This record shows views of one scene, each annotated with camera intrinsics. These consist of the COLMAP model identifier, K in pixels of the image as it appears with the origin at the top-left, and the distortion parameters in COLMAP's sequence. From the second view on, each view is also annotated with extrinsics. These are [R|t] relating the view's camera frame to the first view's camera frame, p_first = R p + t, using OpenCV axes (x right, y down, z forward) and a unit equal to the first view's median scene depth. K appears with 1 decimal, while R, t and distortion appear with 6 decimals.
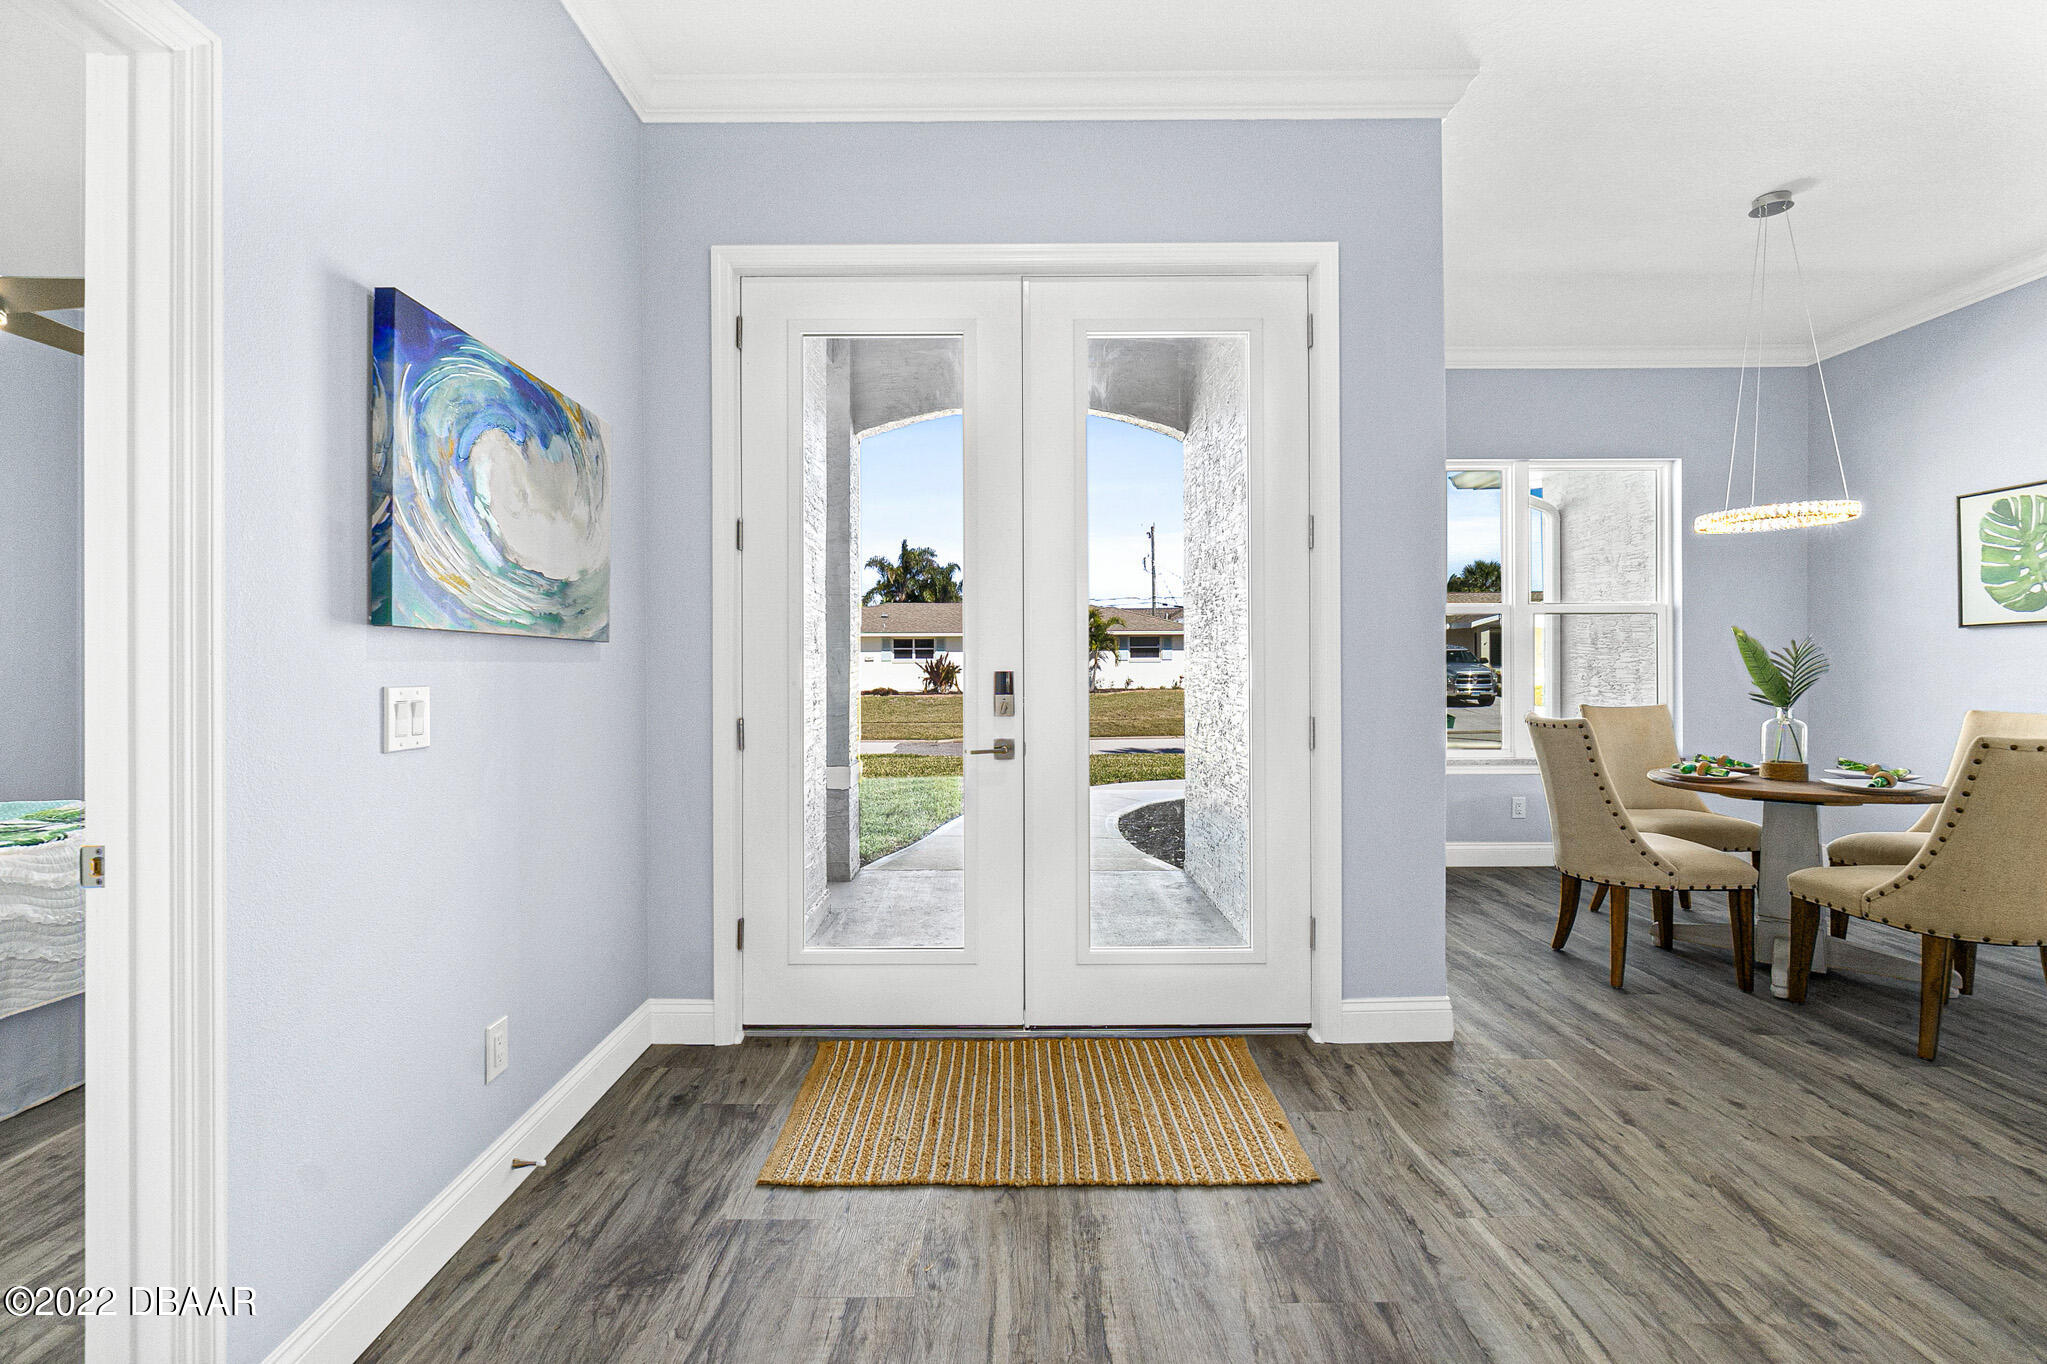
lens RADIAL K [[877.1, 0, 1021.3], [0, 877.1, 666.2], [0, 0, 1]] dist [-0.011719, 0.004367]
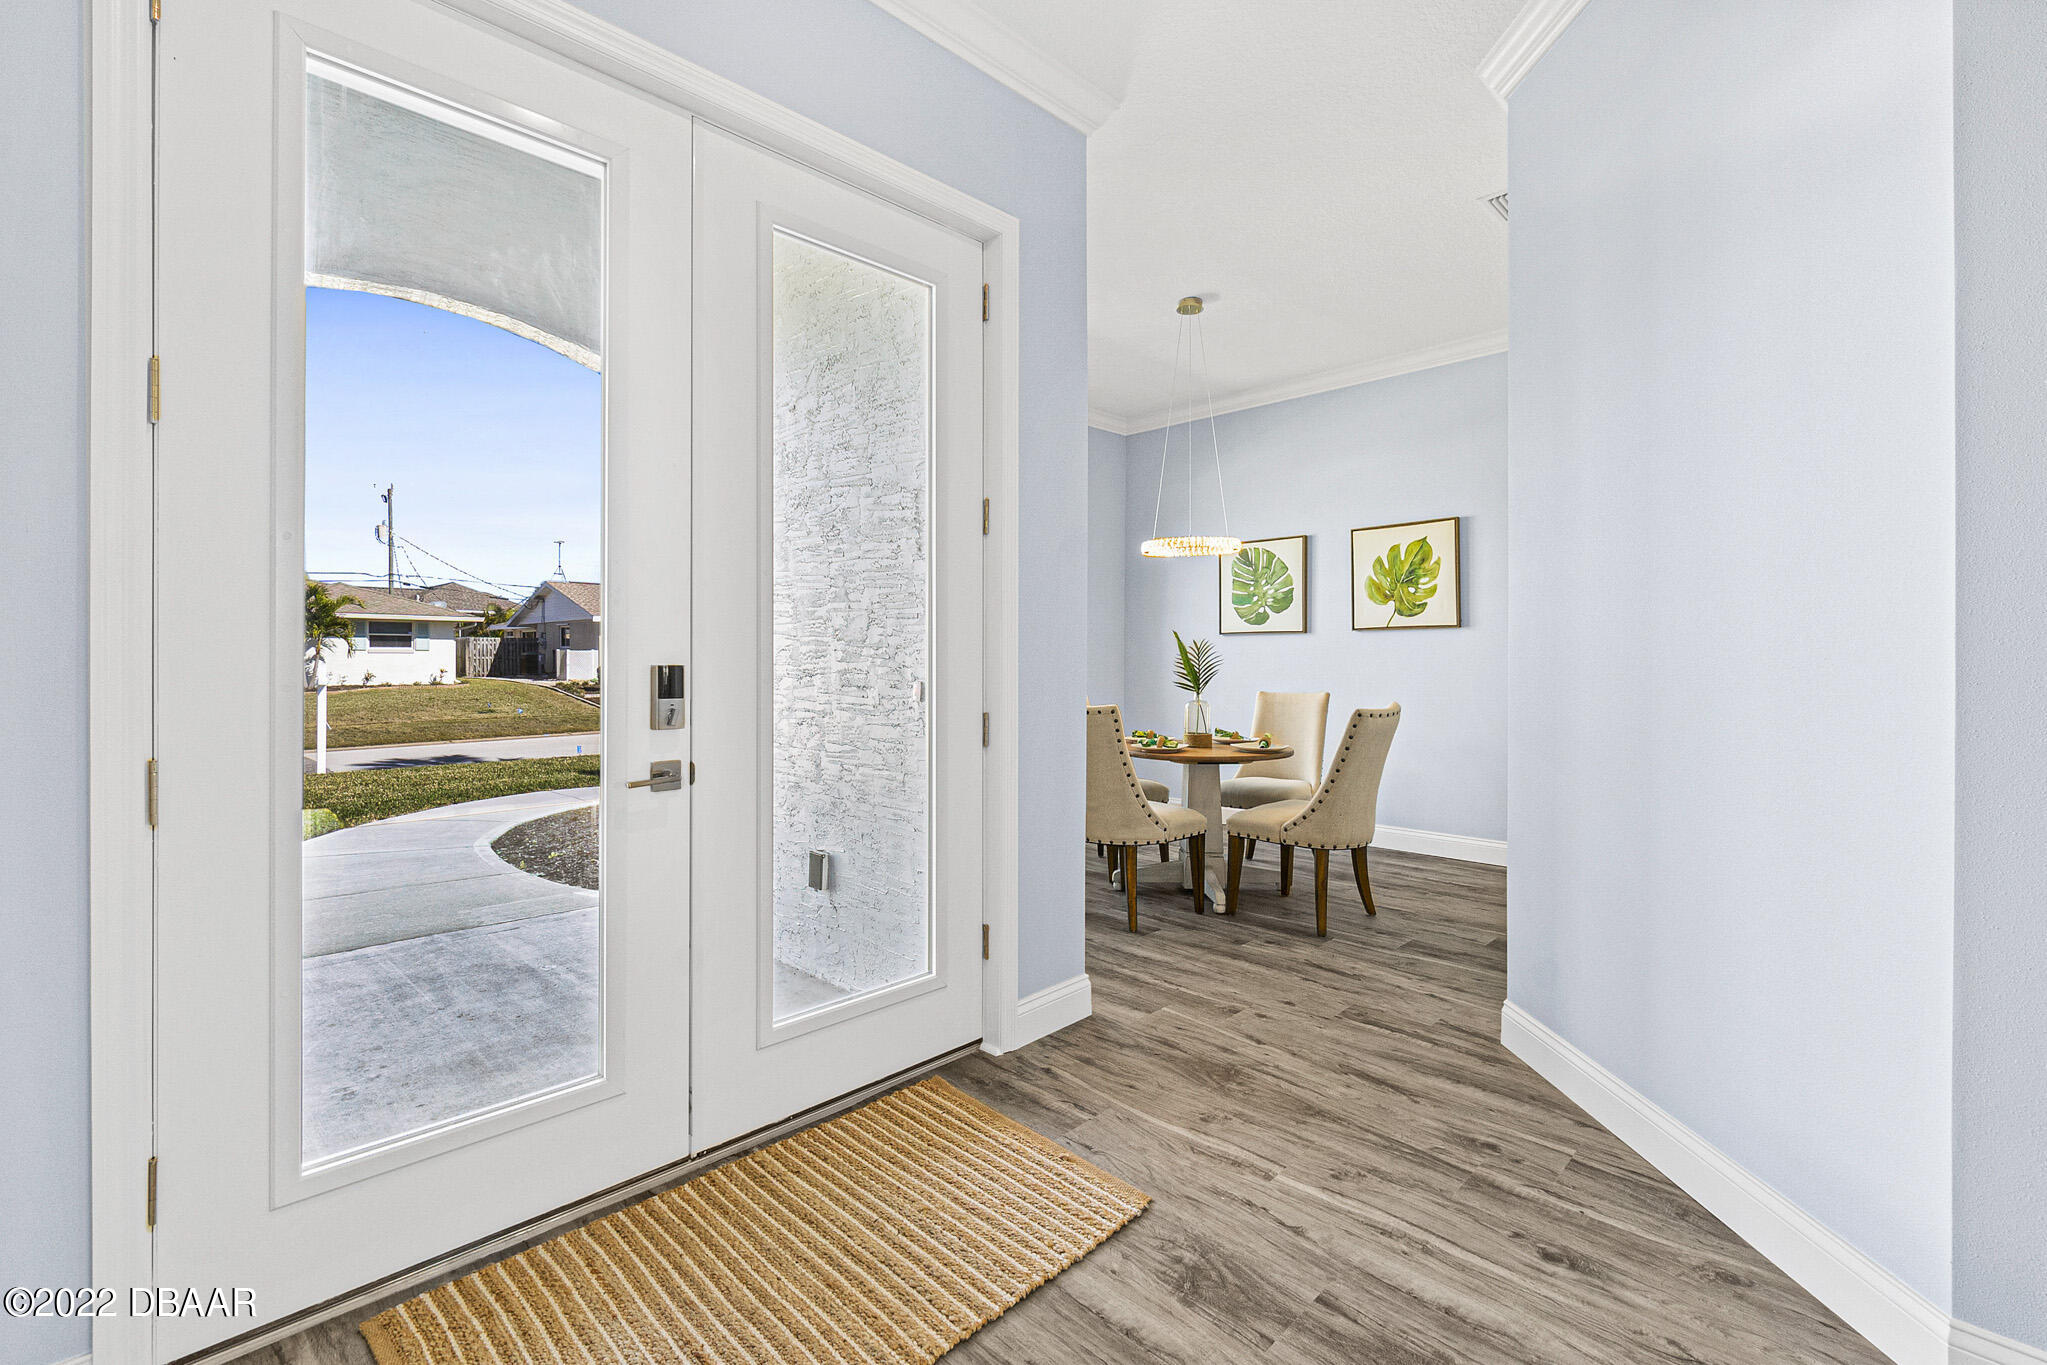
lens RADIAL K [[877.1, 0, 993.4], [0, 877.1, 665.6], [0, 0, 1]] dist [-0.011719, 0.004367]
pose [[0.721962, -0.001677, 0.691931, -0.325373], [-0.003814, 0.999972, 0.006402, 0.000386], [-0.691922, -0.007261, 0.721936, 0.321930]]
